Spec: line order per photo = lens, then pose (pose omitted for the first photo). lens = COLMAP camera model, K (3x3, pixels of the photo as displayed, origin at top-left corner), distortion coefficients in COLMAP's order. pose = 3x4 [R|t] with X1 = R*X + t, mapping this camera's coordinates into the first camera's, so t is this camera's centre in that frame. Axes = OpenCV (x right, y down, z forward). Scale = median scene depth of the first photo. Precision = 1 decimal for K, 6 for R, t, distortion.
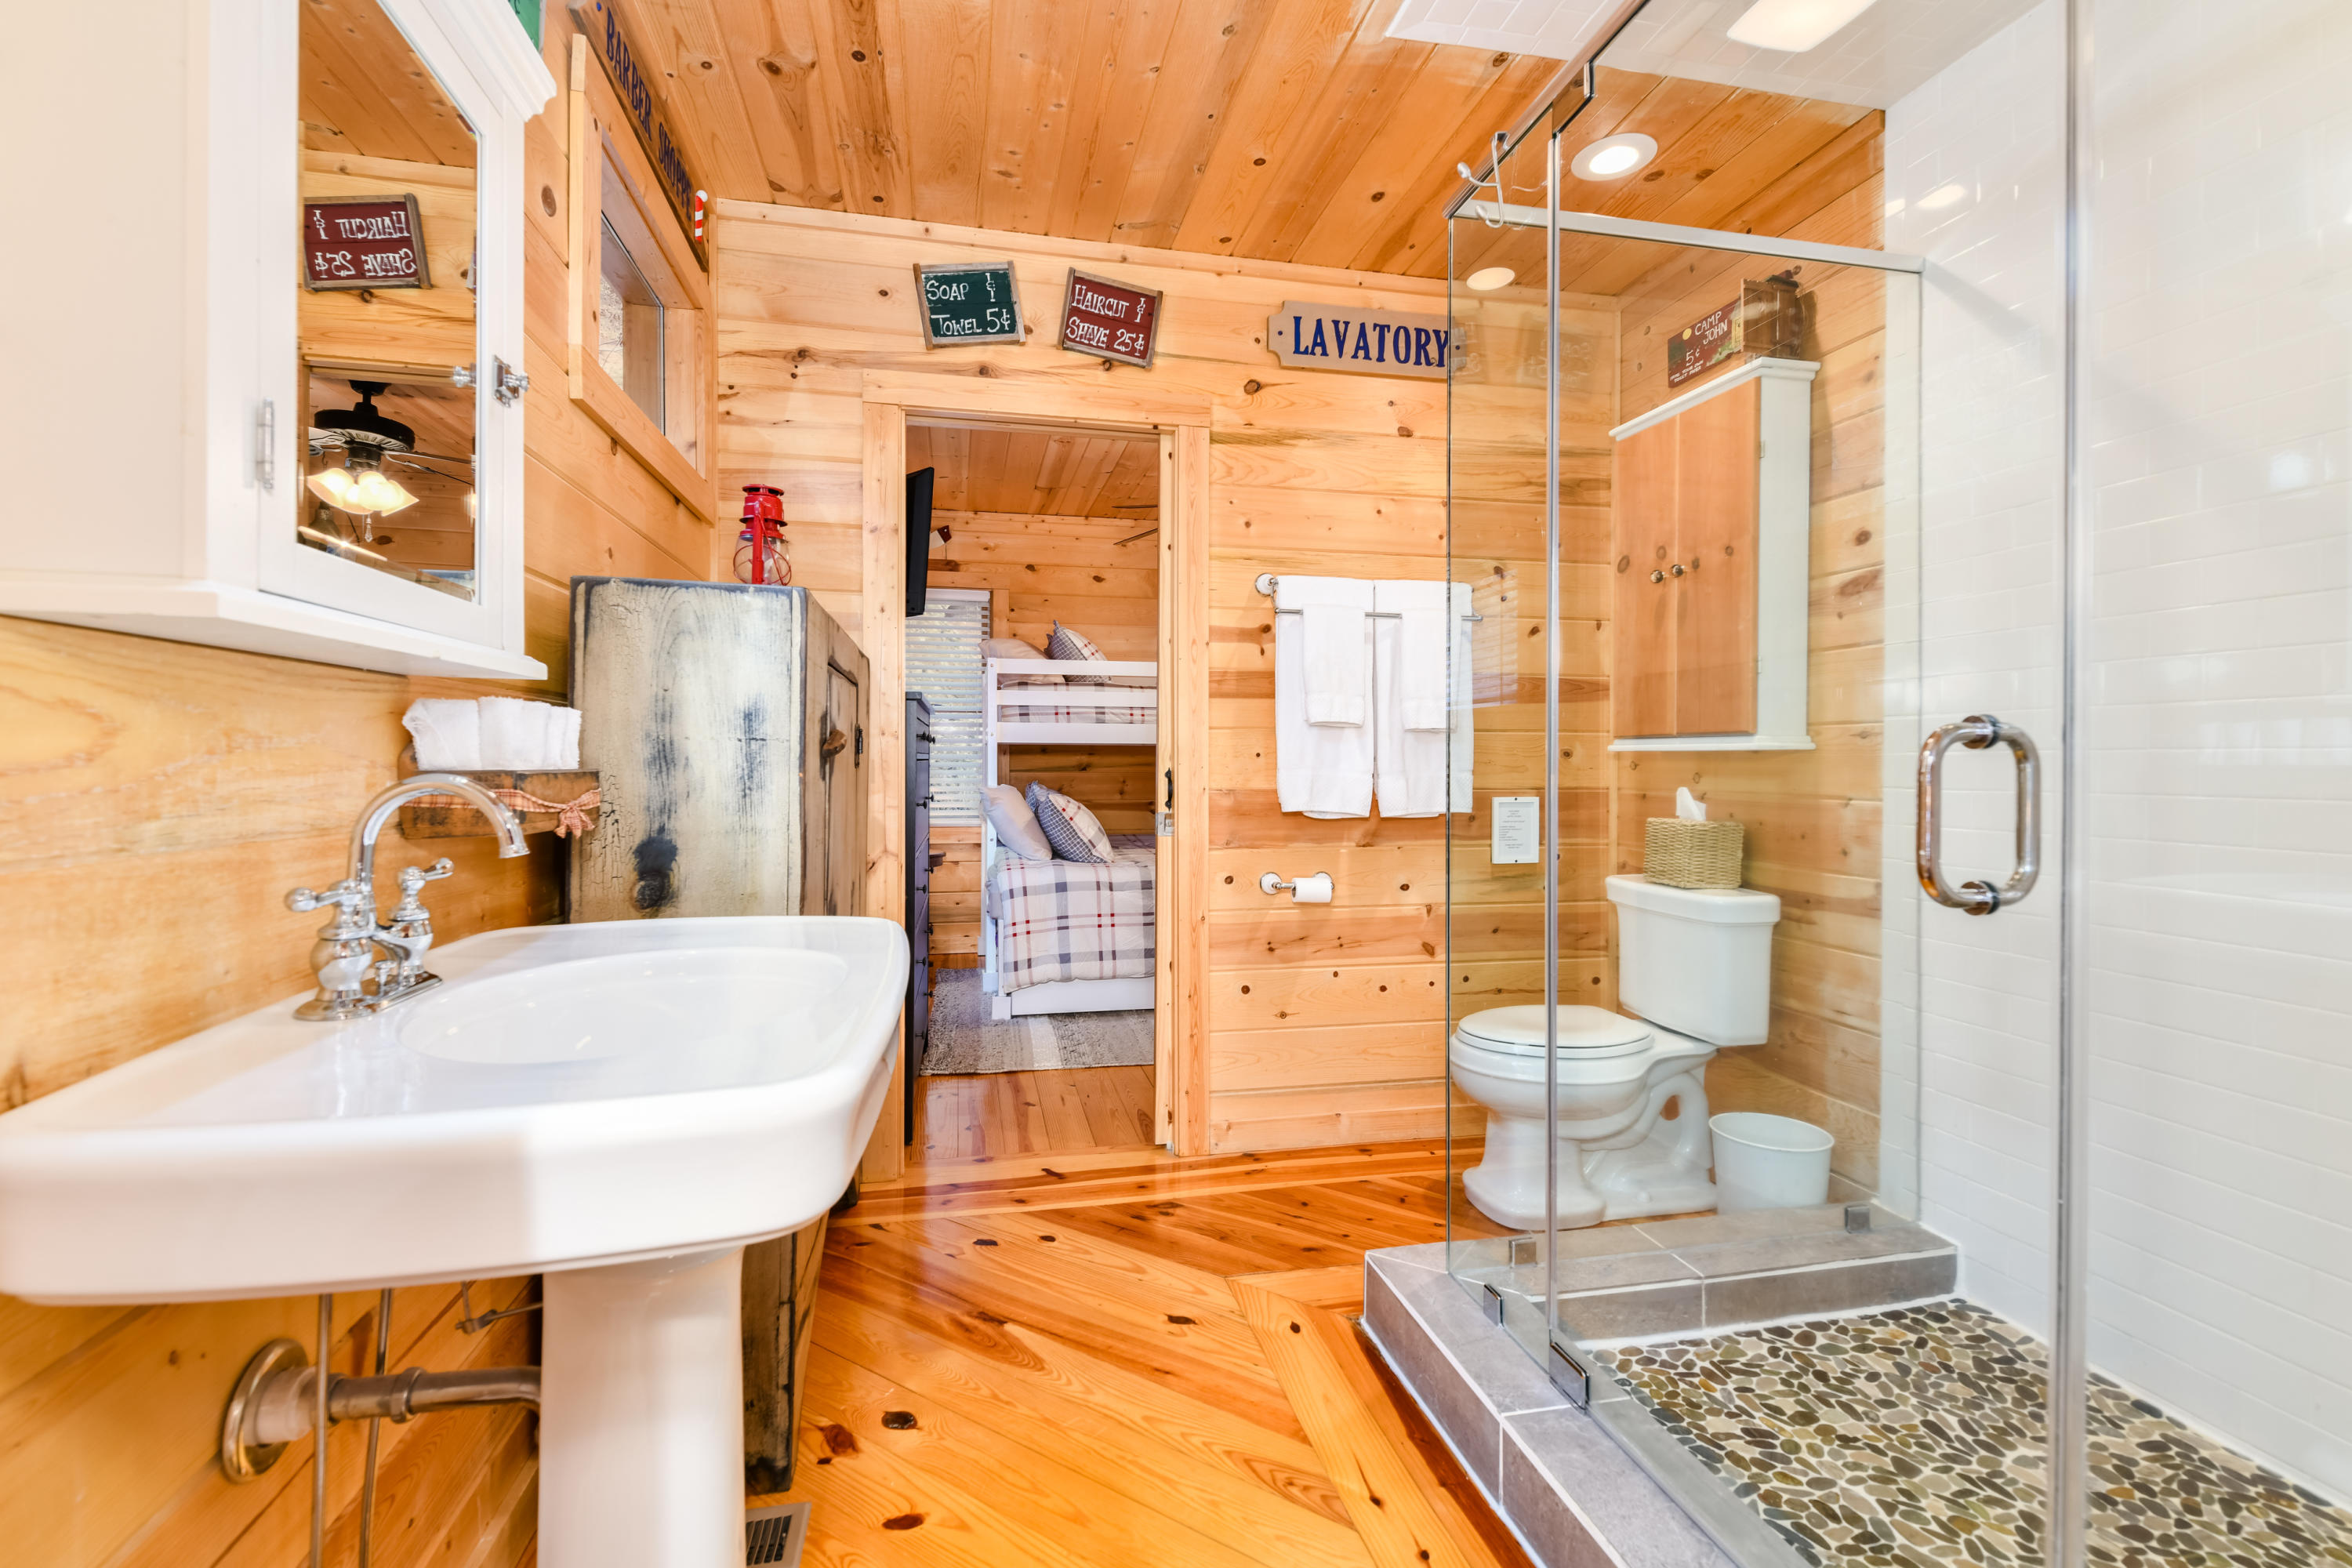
lens RADIAL K [[1012.6, 0, 1171.1], [0, 1012.6, 769.1], [0, 0, 1]] dist [0.011744, -0.005735]
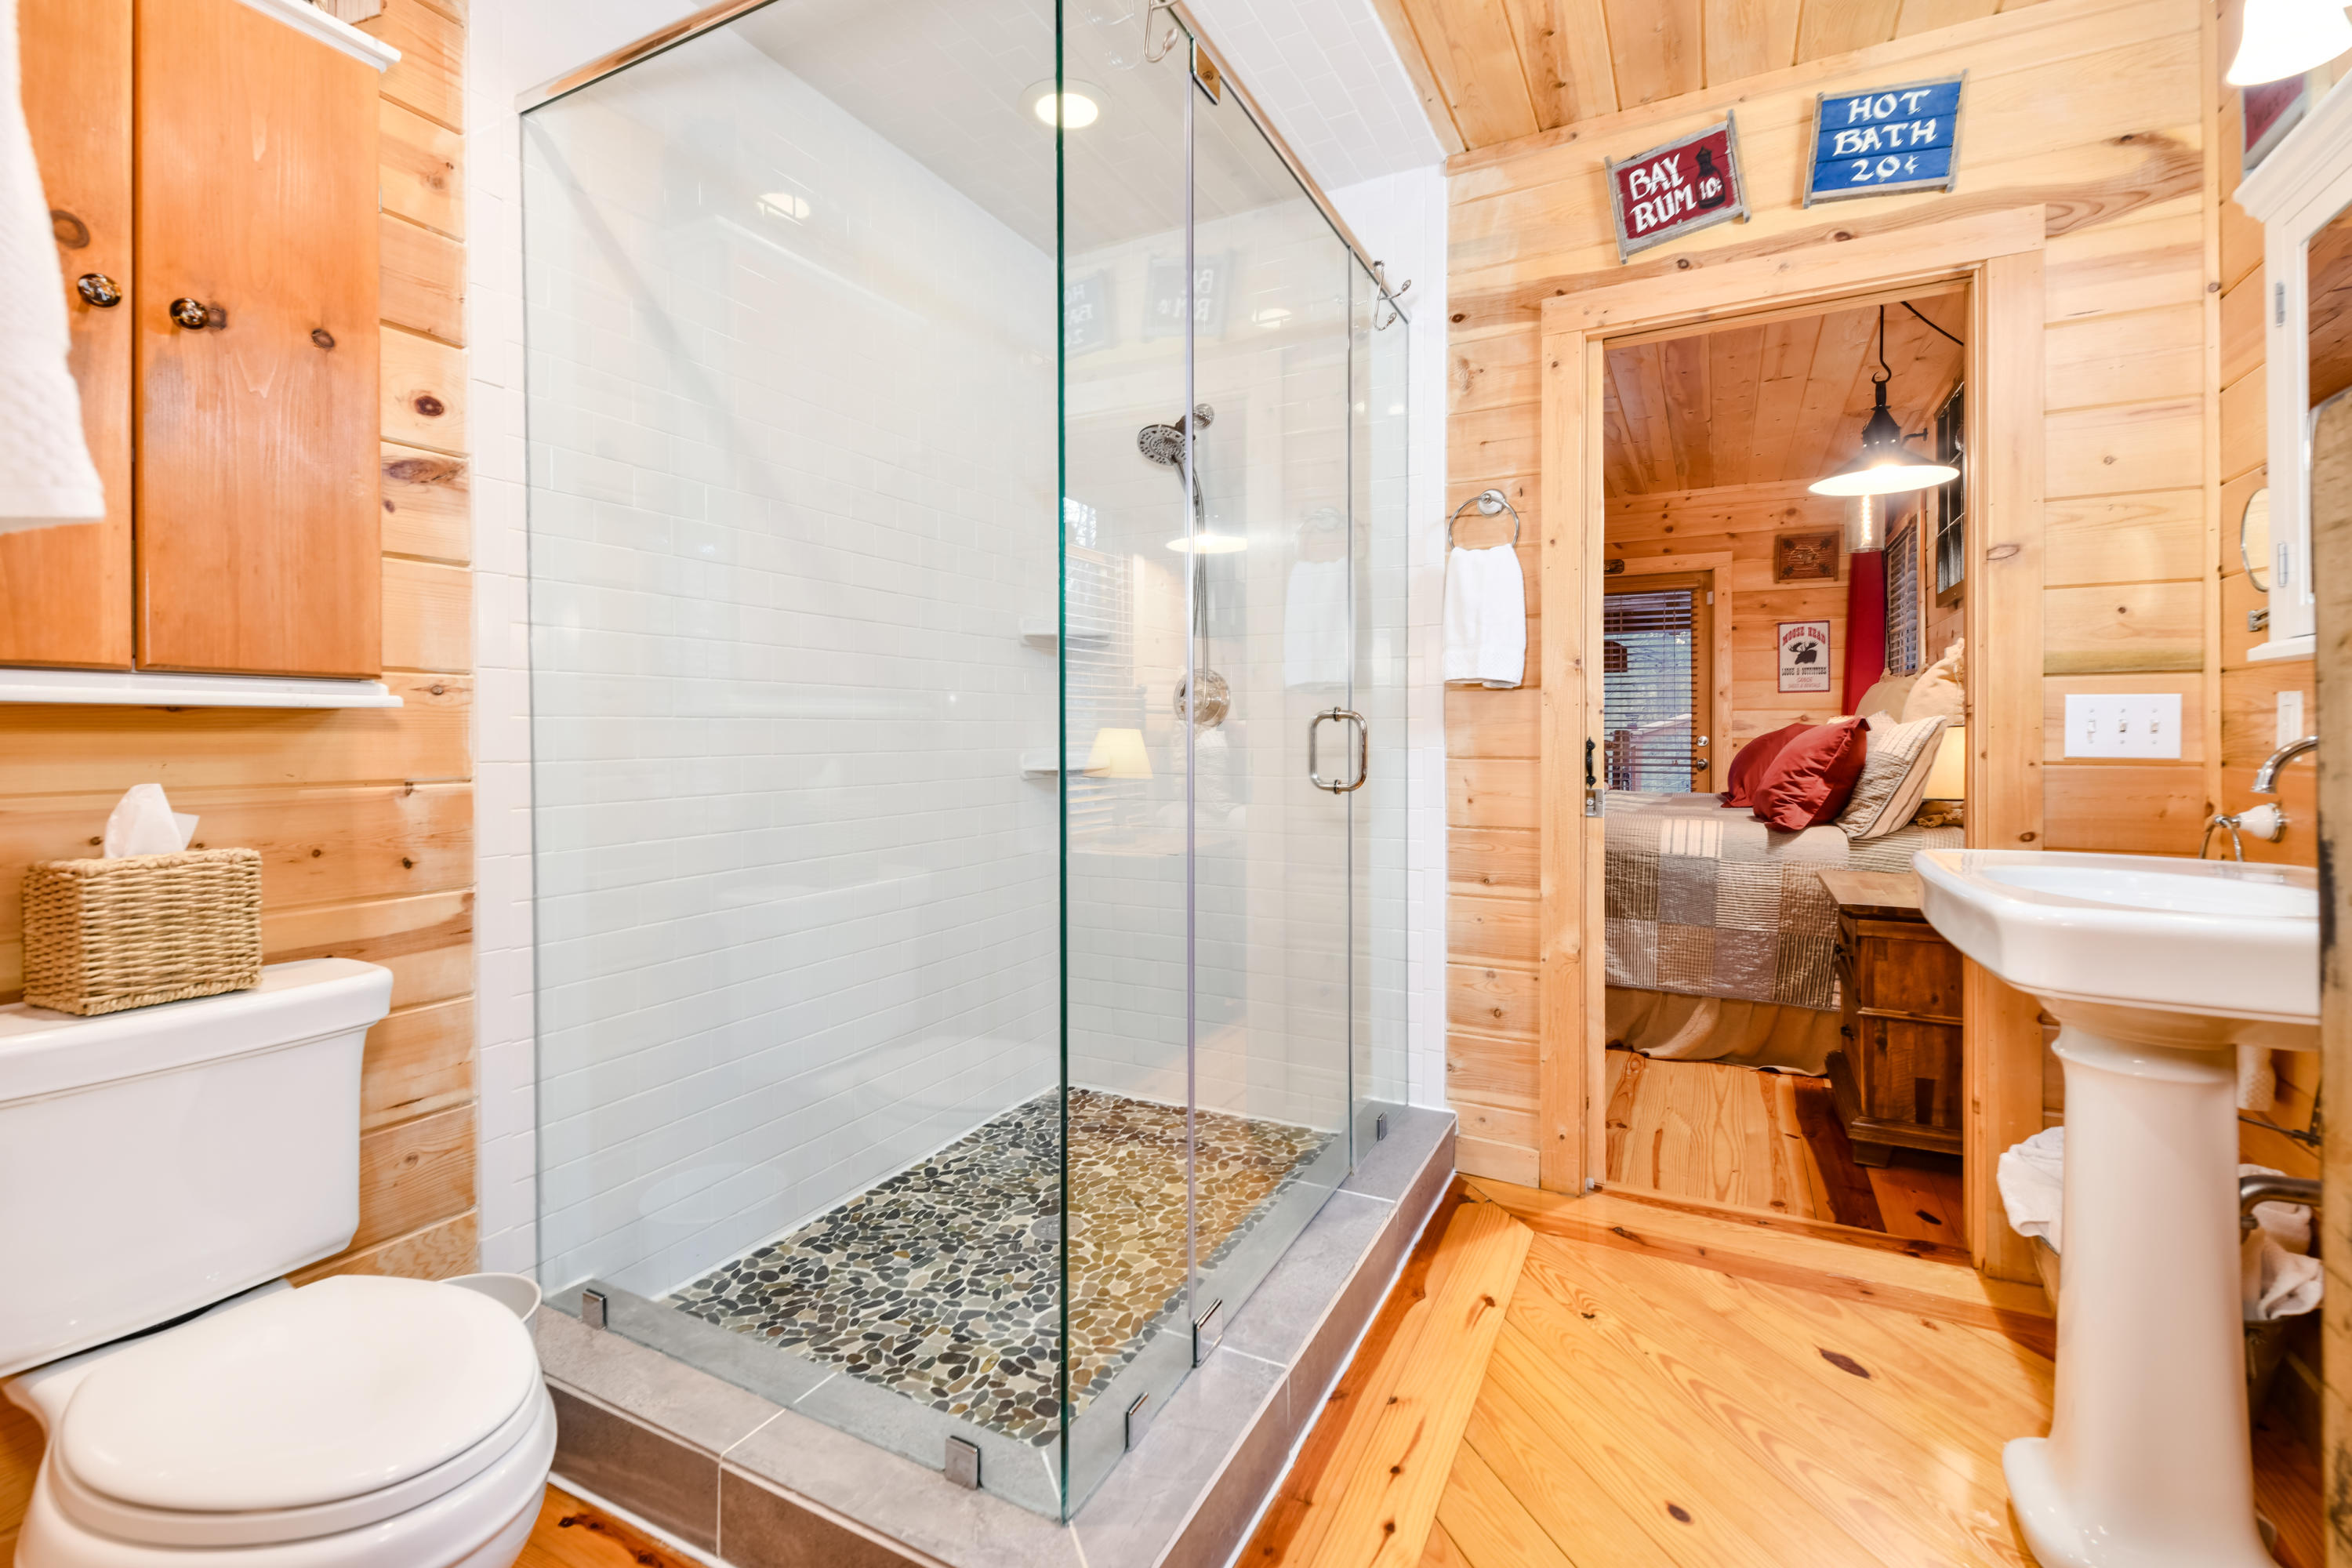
lens RADIAL K [[1012.6, 0, 1188.1], [0, 1012.6, 737.6], [0, 0, 1]] dist [0.011744, -0.005735]
pose [[-0.770304, -0.004954, 0.637657, -0.219702], [0.006676, 0.999852, 0.015832, -0.011140], [-0.637642, 0.016453, -0.770157, 1.616056]]
